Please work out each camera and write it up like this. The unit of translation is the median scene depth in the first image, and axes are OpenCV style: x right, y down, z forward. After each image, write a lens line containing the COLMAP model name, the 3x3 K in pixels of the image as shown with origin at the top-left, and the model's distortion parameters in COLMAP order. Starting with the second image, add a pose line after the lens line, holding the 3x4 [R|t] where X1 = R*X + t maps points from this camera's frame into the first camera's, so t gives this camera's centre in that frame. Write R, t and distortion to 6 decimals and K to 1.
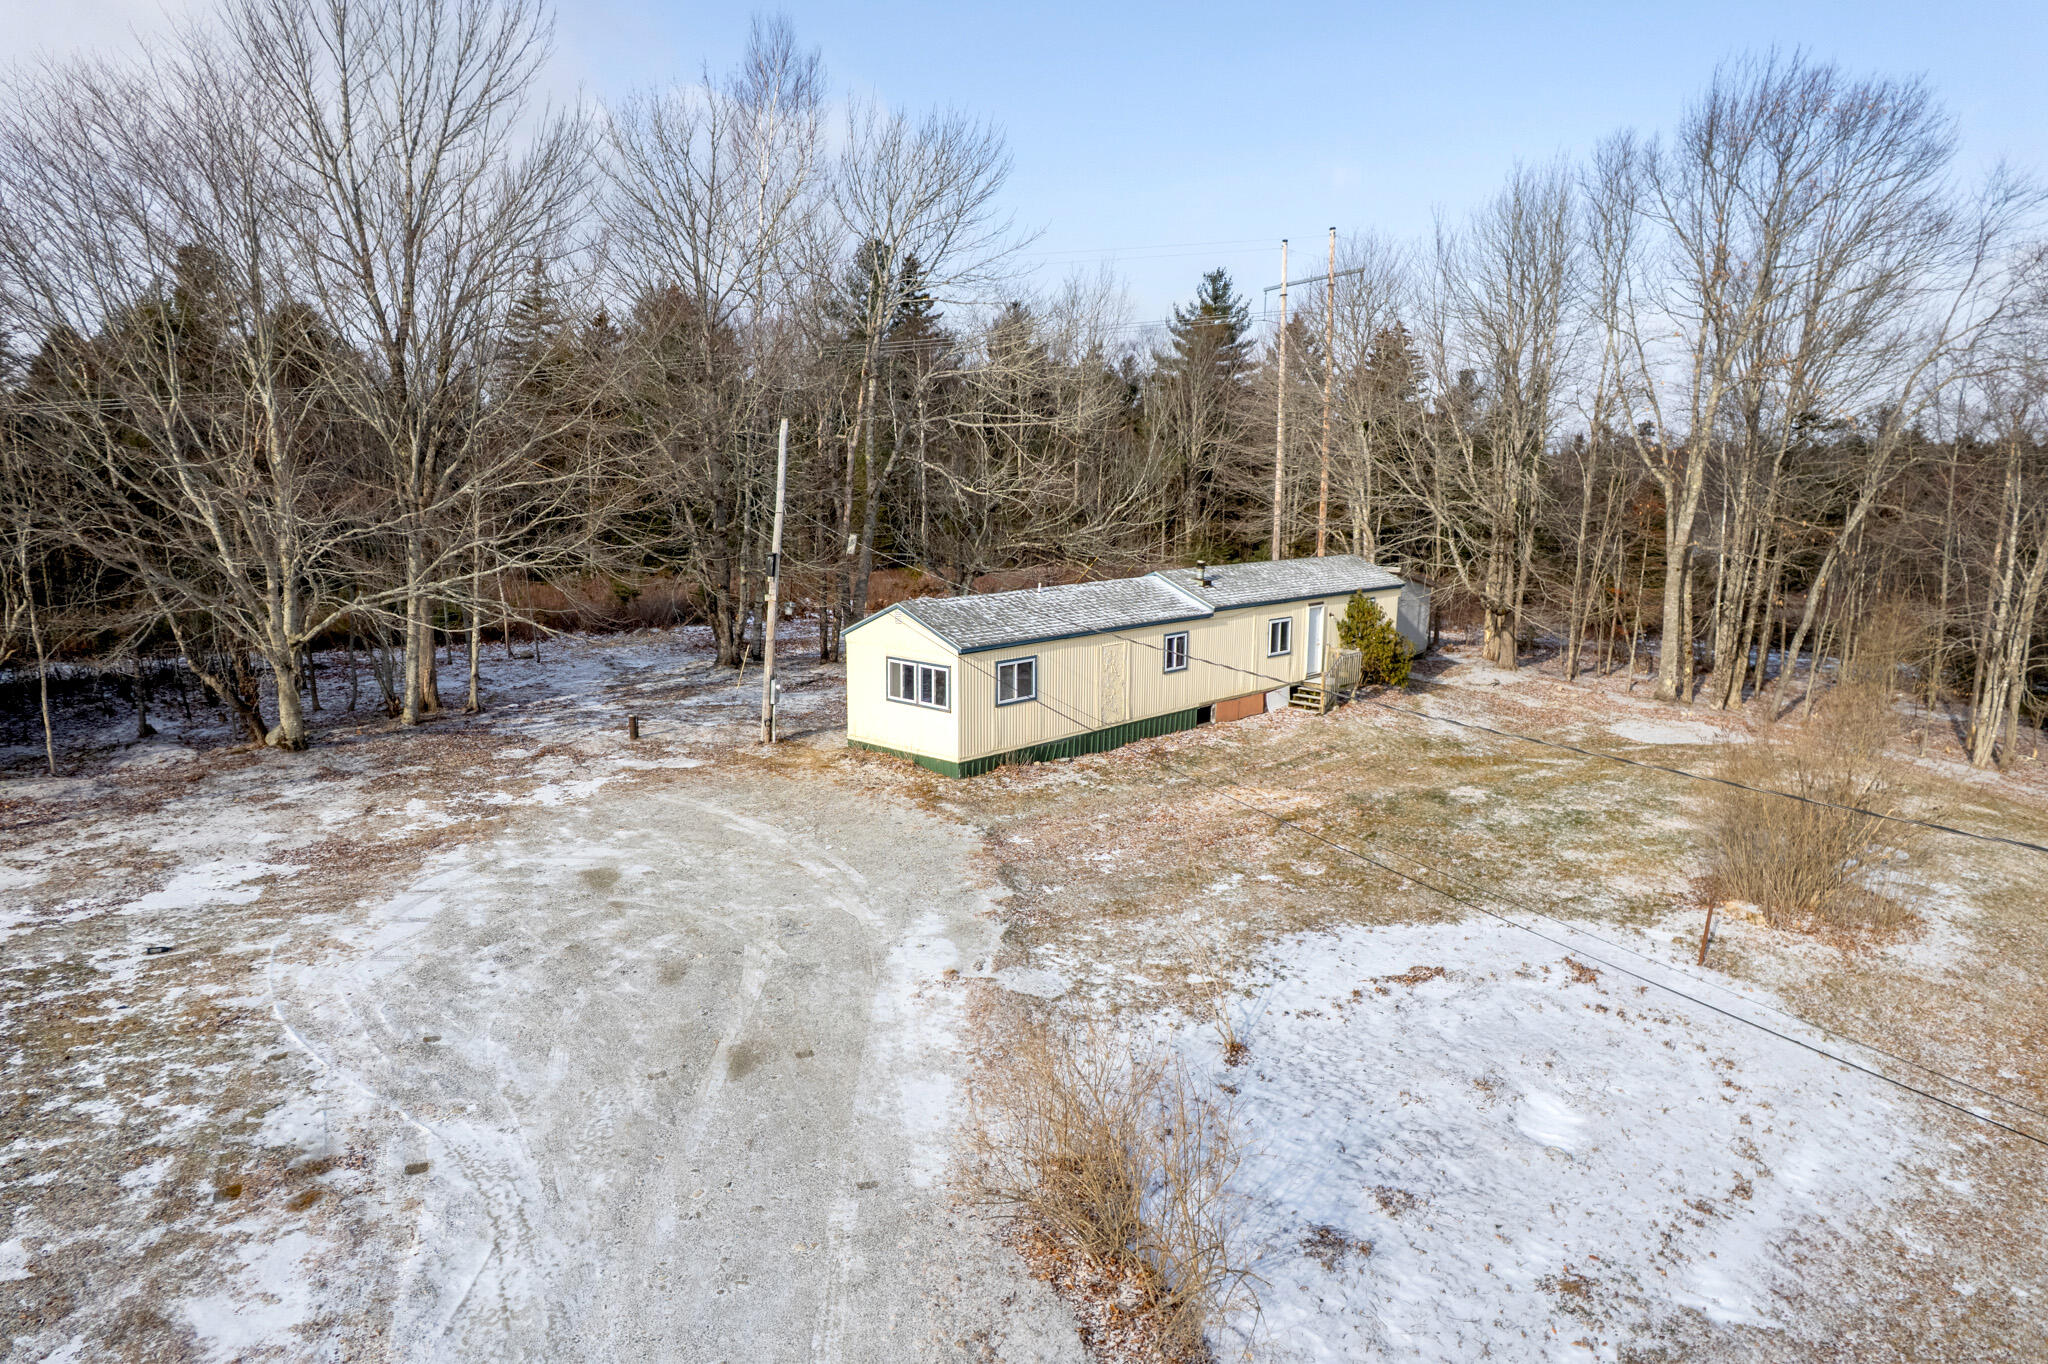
lens RADIAL K [[1303.7, 0, 1016.1], [0, 1303.7, 689.8], [0, 0, 1]] dist [-0.055480, 0.019574]
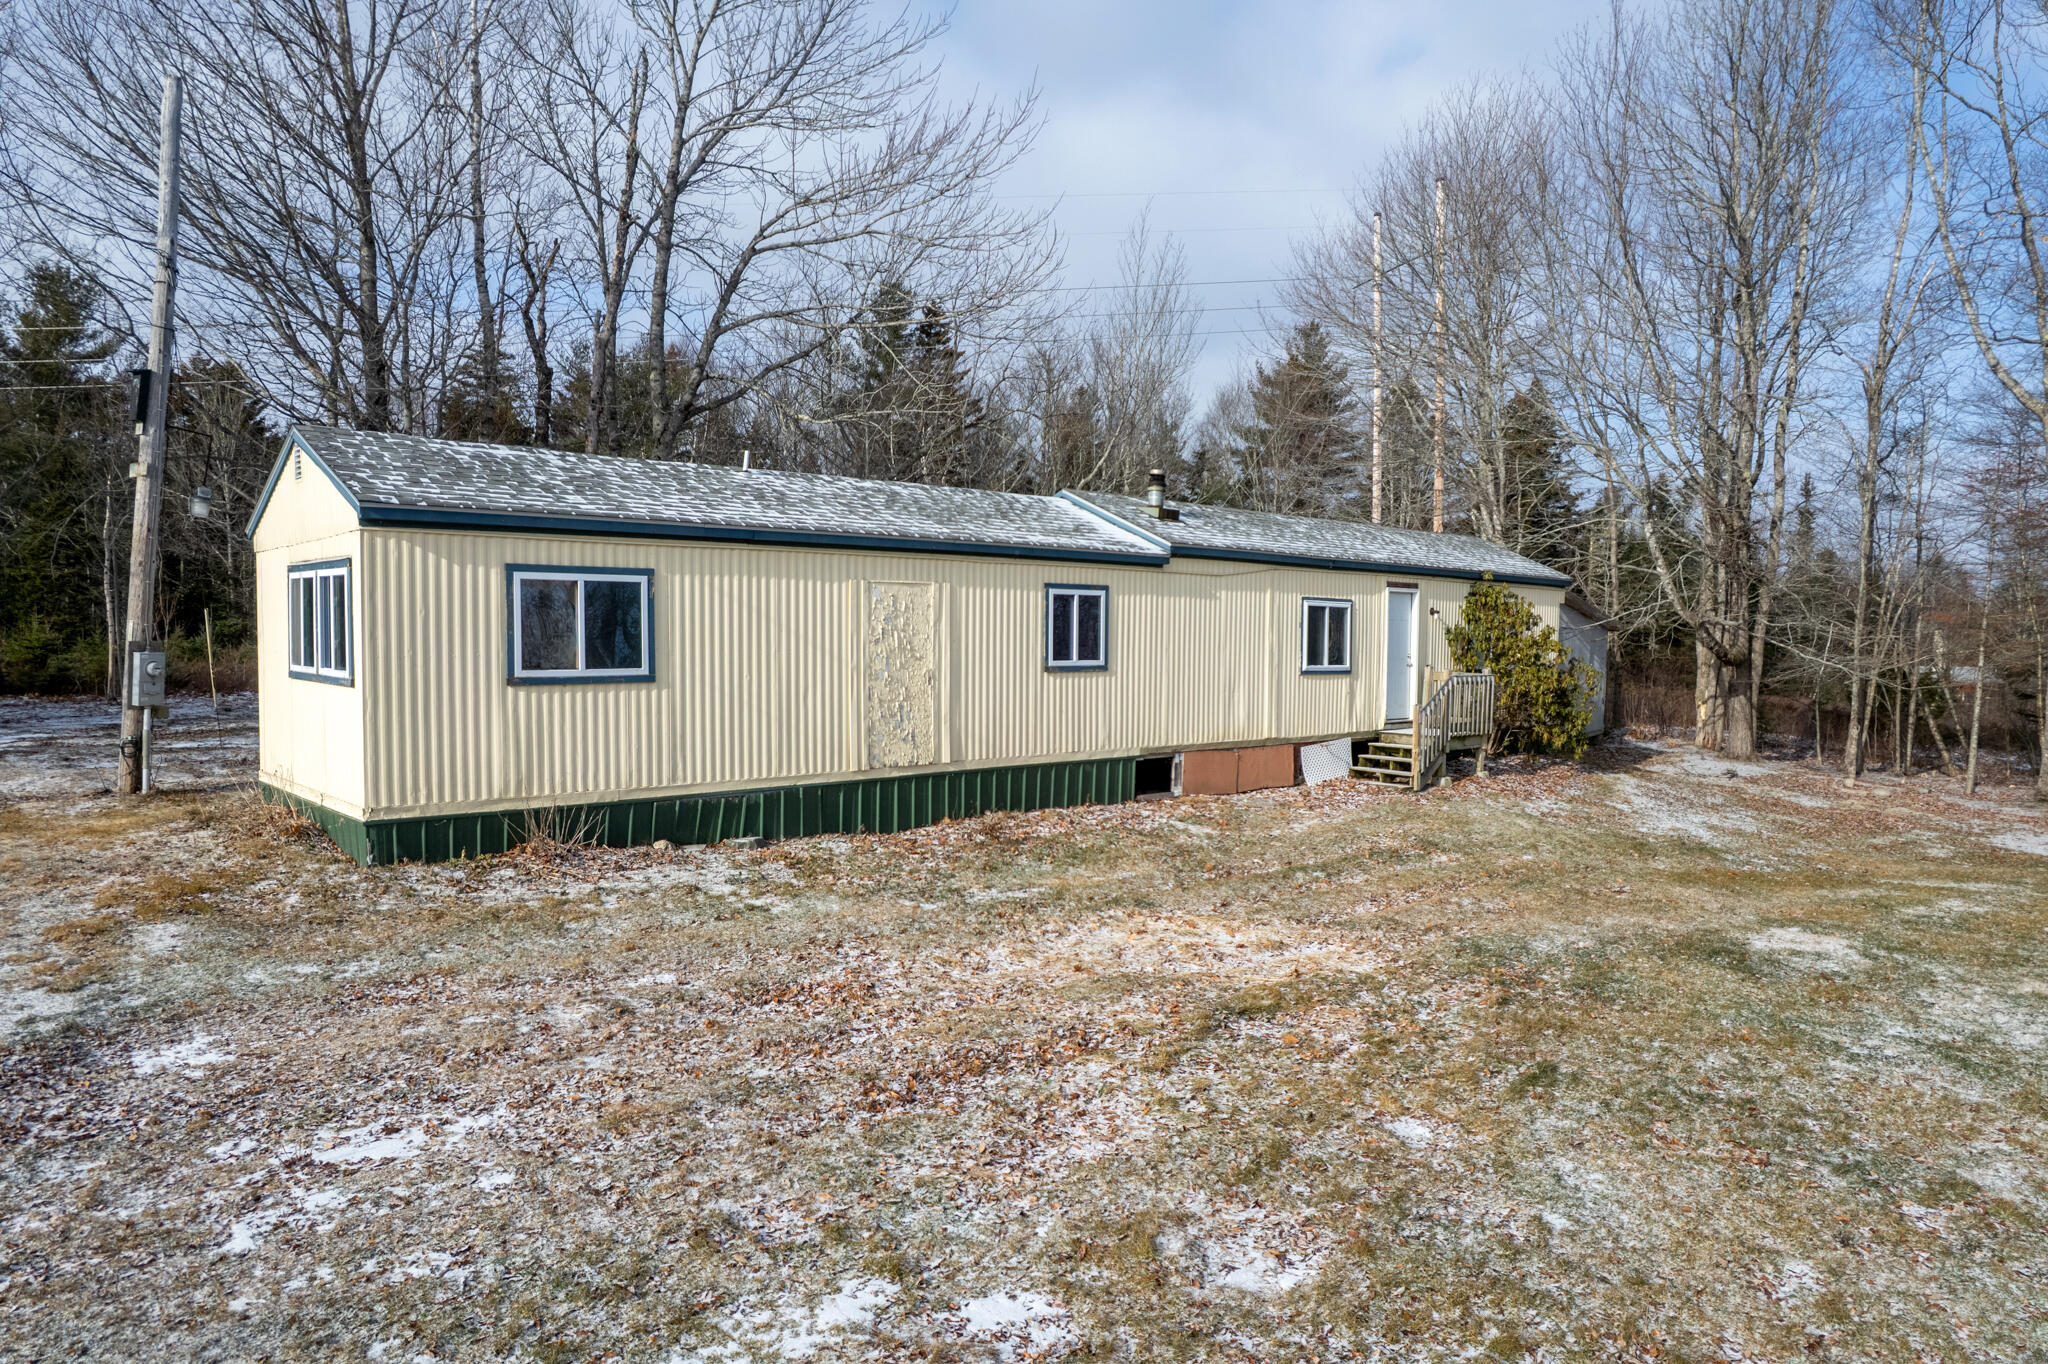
lens RADIAL K [[1306.5, 0, 1019.2], [0, 1306.5, 698.7], [0, 0, 1]] dist [-0.074937, 0.068270]
pose [[0.995476, 0.006629, -0.094786, 0.147110], [-0.018185, 0.992416, -0.121575, 0.052478], [0.093261, 0.122749, 0.988046, 0.550199]]
